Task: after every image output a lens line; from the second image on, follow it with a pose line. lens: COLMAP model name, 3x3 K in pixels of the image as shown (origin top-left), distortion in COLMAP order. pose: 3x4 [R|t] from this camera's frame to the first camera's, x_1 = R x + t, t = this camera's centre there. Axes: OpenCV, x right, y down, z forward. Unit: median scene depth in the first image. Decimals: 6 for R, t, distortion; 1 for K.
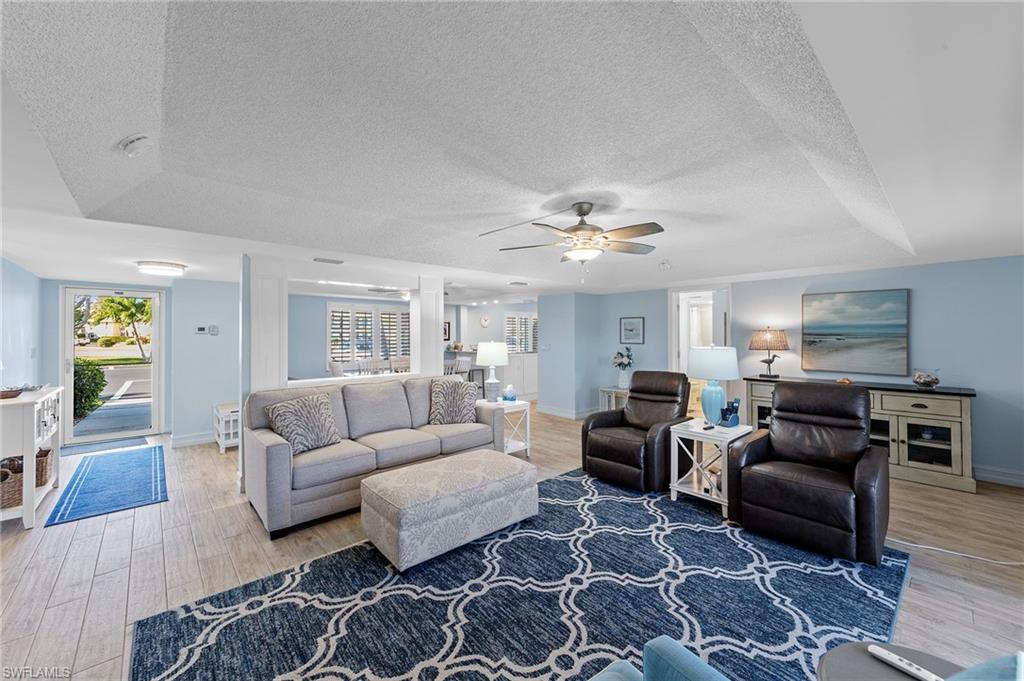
lens RADIAL K [[394.6, 0, 514.6], [0, 394.6, 334.6], [0, 0, 1]] dist [0.005546, -0.000558]
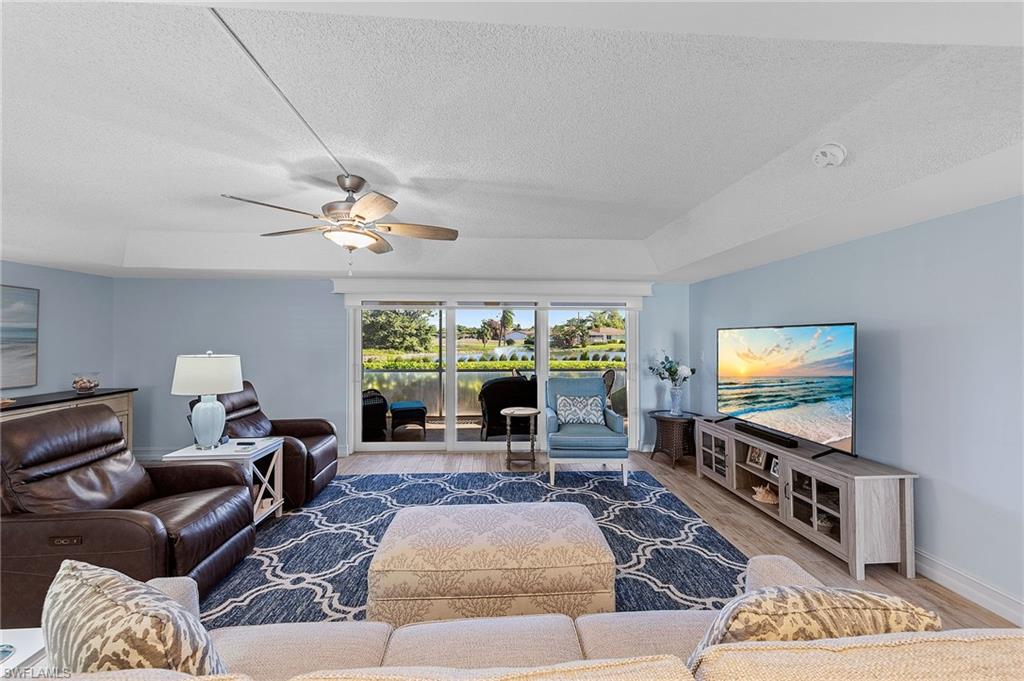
lens RADIAL K [[394.6, 0, 509.9], [0, 394.6, 339.8], [0, 0, 1]] dist [0.005546, -0.000558]
pose [[-0.779851, -0.000530, 0.625965, -0.671225], [0.000797, 0.999998, 0.001840, -0.002095], [-0.625964, 0.001934, -0.779849, 1.642050]]
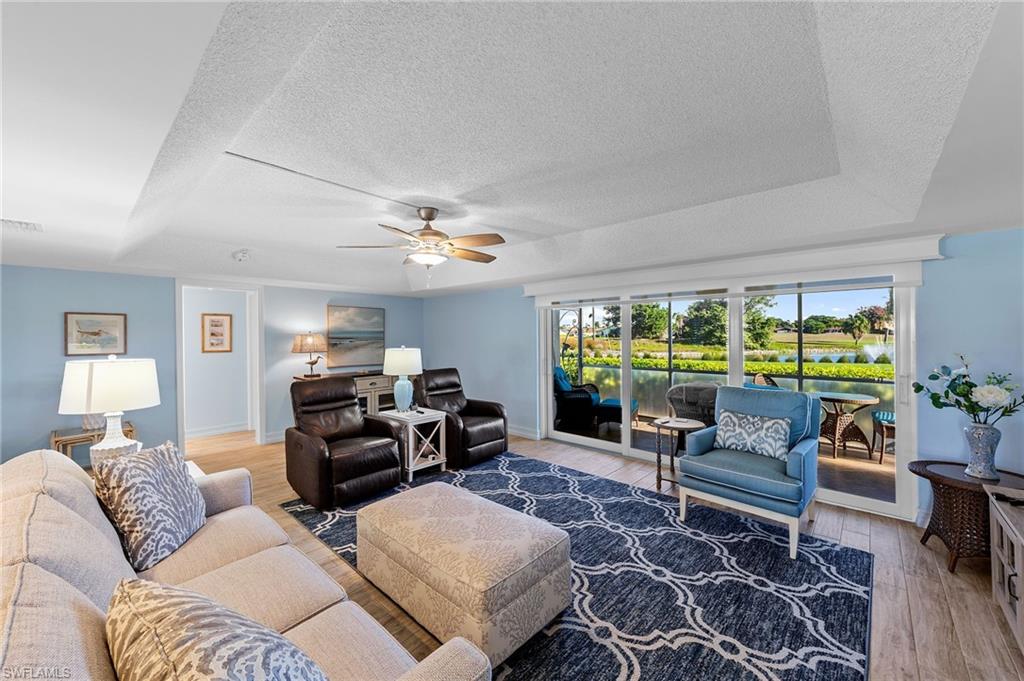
lens RADIAL K [[394.6, 0, 510.4], [0, 394.6, 342.0], [0, 0, 1]] dist [0.005546, -0.000558]
pose [[-0.089711, -0.015750, 0.995843, -0.977748], [0.007672, 0.999834, 0.016504, -0.008946], [-0.995938, 0.009121, -0.089576, 1.019326]]
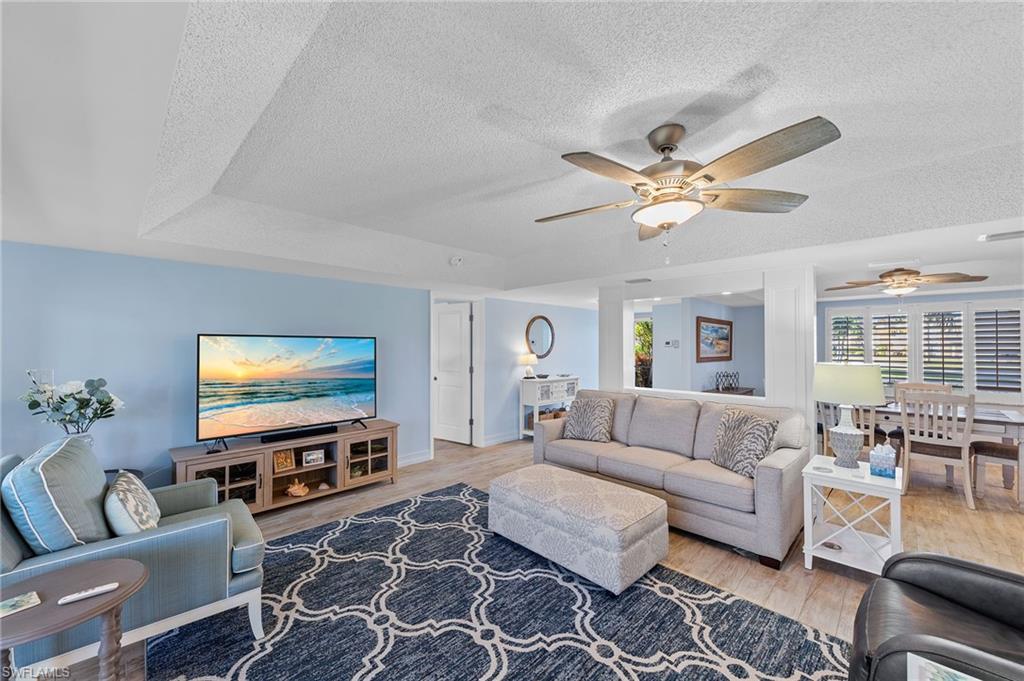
lens RADIAL K [[394.6, 0, 514.6], [0, 394.6, 345.7], [0, 0, 1]] dist [0.005546, -0.000558]
pose [[0.055727, -0.001439, -0.998445, 0.868104], [-0.001023, 0.999998, -0.001498, -0.008708], [0.998446, 0.001105, 0.055725, 0.851873]]
